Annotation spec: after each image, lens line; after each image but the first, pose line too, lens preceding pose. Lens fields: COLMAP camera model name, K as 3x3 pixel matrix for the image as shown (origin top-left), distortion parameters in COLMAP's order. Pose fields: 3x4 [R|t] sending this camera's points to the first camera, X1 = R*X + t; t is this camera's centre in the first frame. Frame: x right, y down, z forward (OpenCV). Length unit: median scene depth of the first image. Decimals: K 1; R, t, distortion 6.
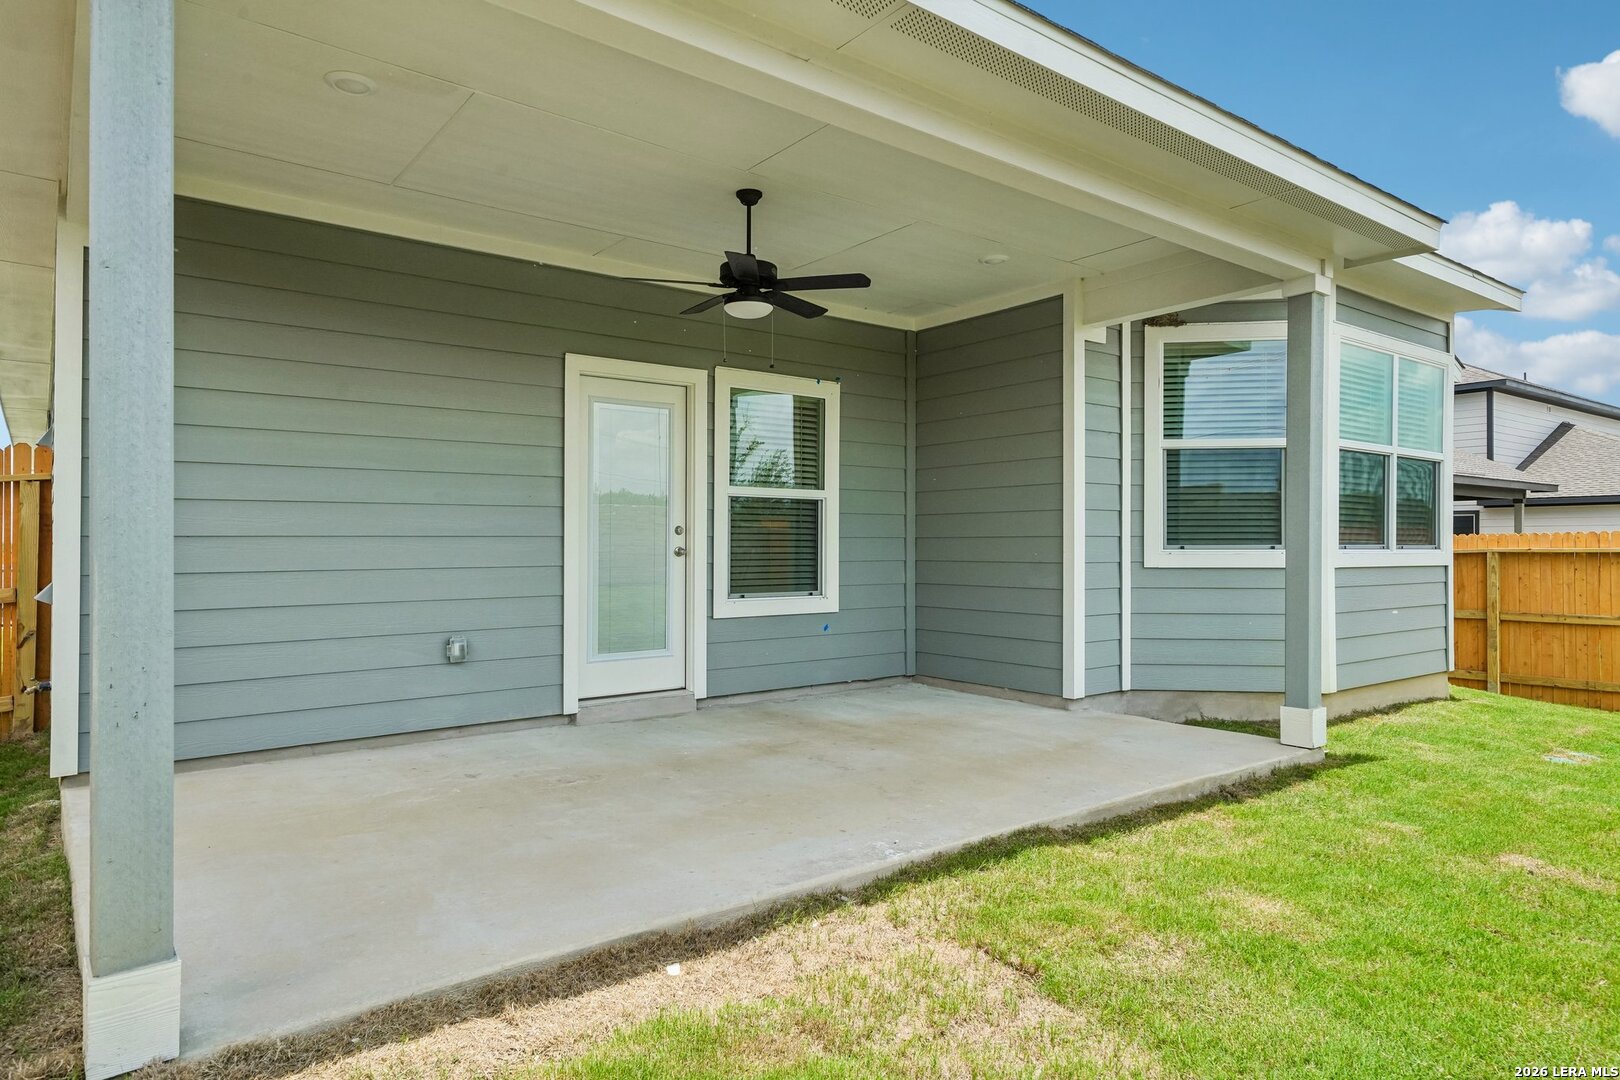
lens RADIAL K [[973.9, 0, 836.4], [0, 973.9, 509.4], [0, 0, 1]] dist [0.035807, 0.000959]
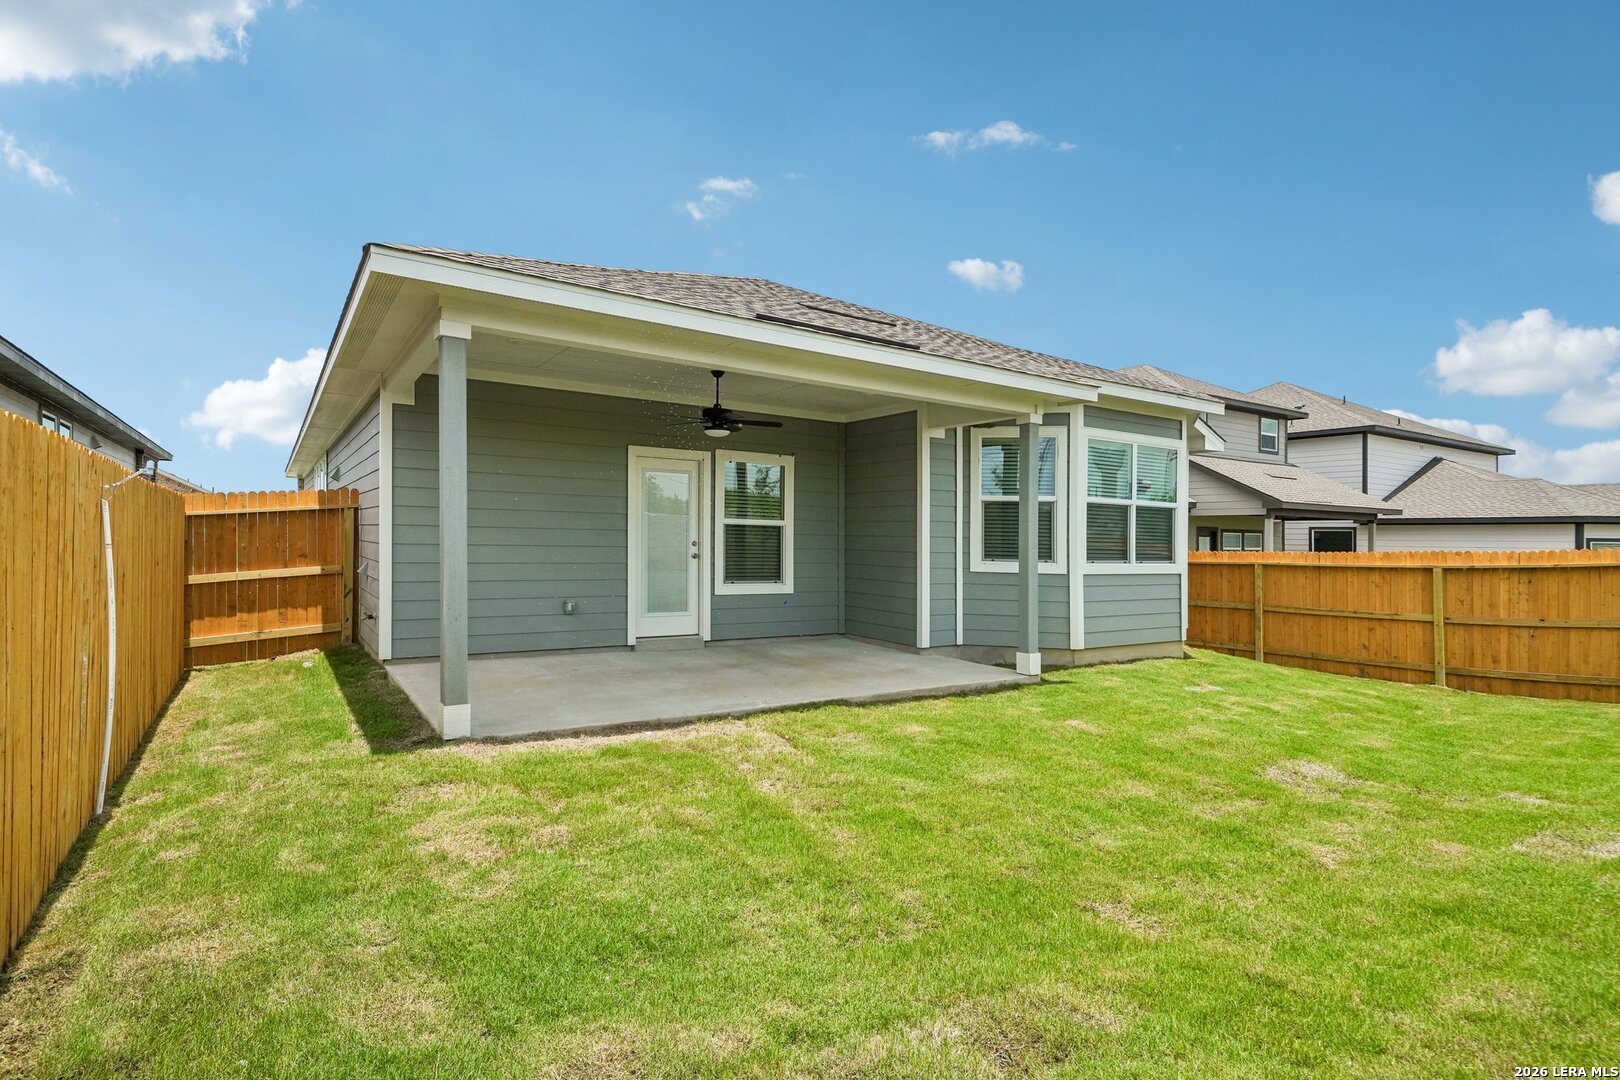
lens RADIAL K [[821.6, 0, 813.3], [0, 821.6, 543.5], [0, 0, 1]] dist [0.018645, 0.001851]
pose [[0.995271, 0.021681, -0.094689, 0.183166], [-0.017357, 0.998779, 0.046244, -0.048930], [0.095576, -0.044382, 0.994432, -0.424068]]
